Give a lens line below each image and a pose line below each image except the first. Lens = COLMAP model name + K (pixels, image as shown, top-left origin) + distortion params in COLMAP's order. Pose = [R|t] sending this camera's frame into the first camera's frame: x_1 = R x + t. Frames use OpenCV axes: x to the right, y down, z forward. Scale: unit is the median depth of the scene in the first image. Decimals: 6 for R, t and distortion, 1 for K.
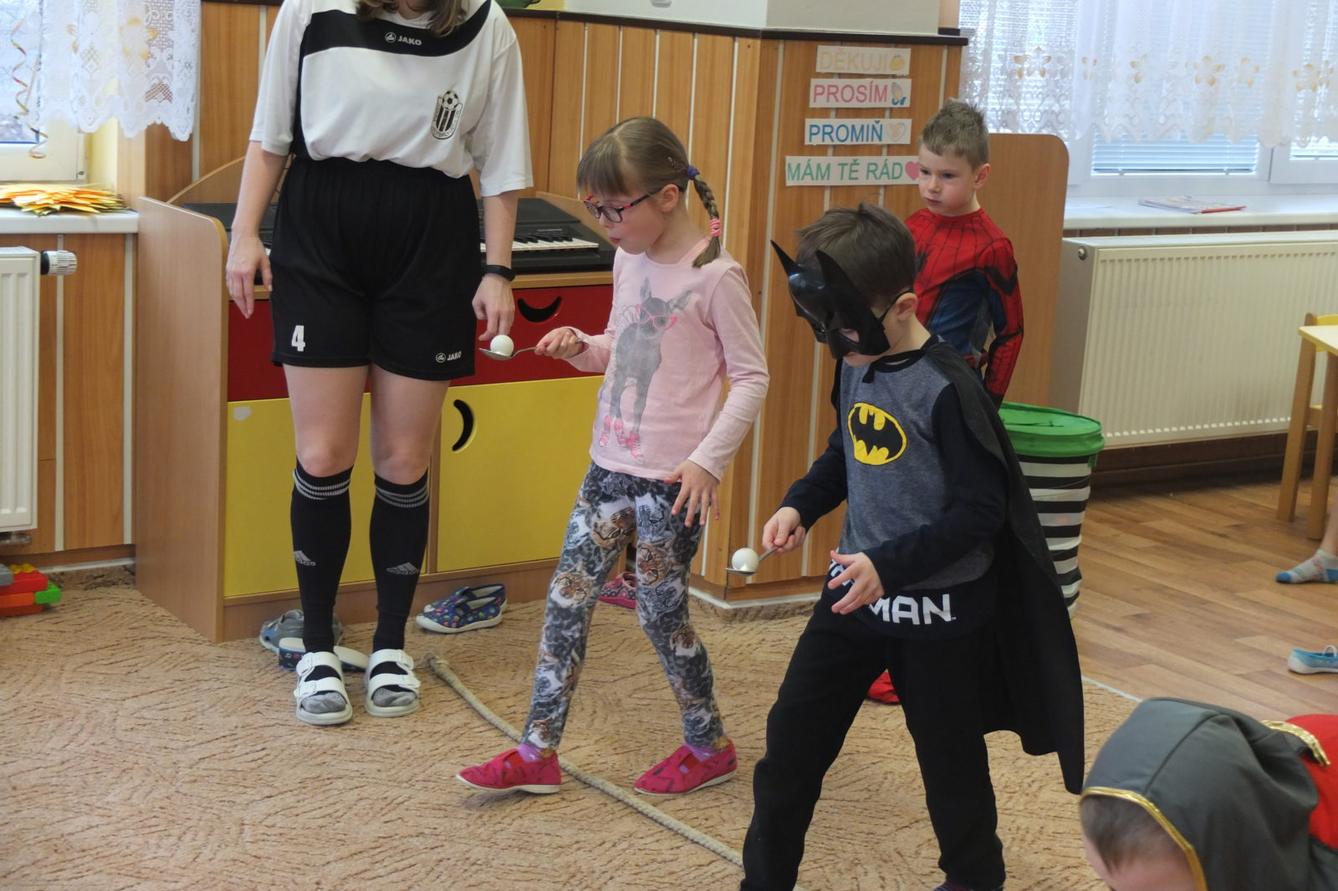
lens RADIAL K [[1966.9, 0, 656.0], [0, 1966.9, 439.8], [0, 0, 1]] dist [0.011339, 0.000000]
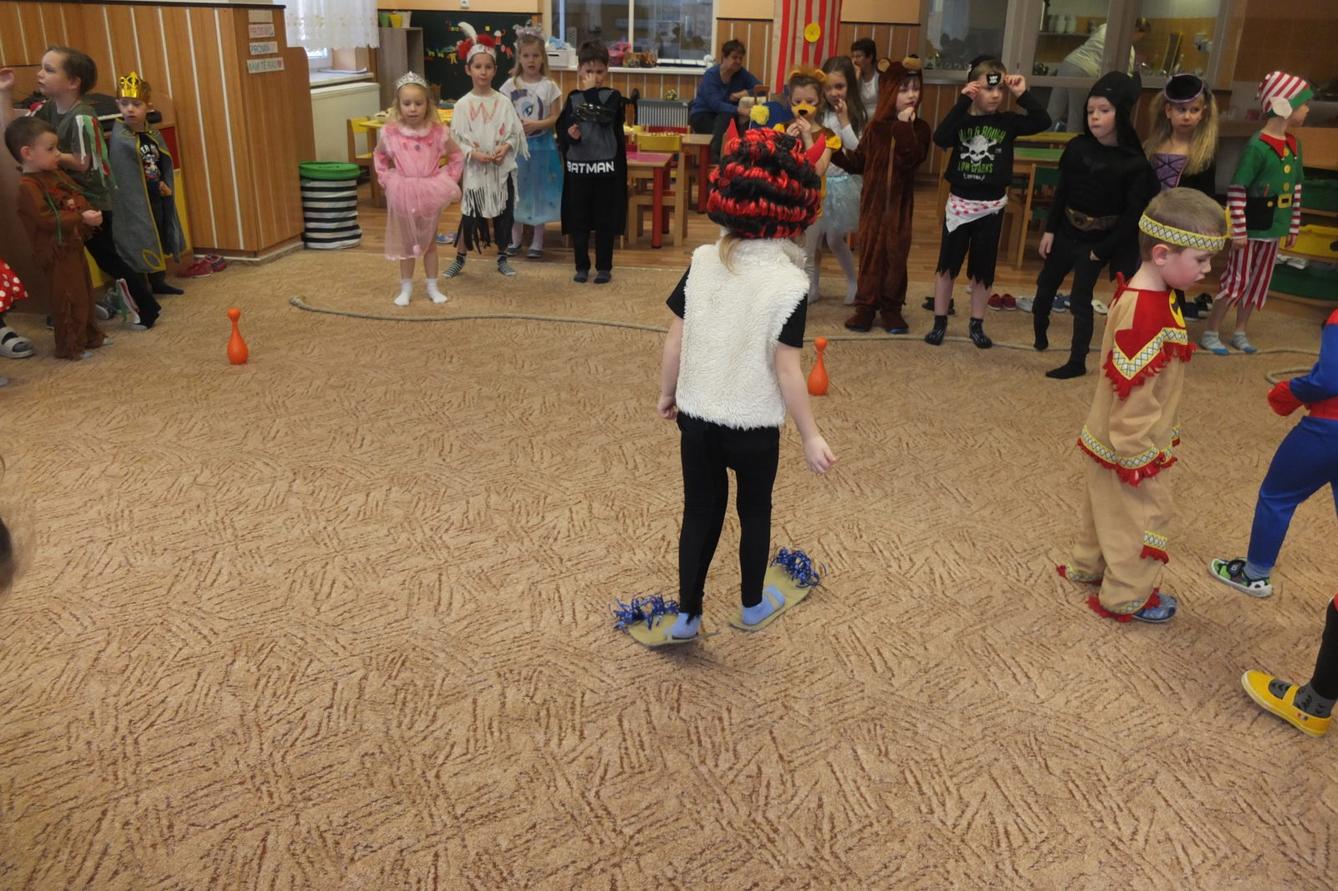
lens RADIAL K [[1042.1, 0, 670.4], [0, 1042.1, 433.5], [0, 0, 1]] dist [-0.071129, 0.056706]
pose [[0.631076, -0.320834, 0.706264, -0.611960], [0.180284, 0.946192, 0.268735, 0.039804], [-0.754480, -0.042265, 0.654960, -0.202040]]
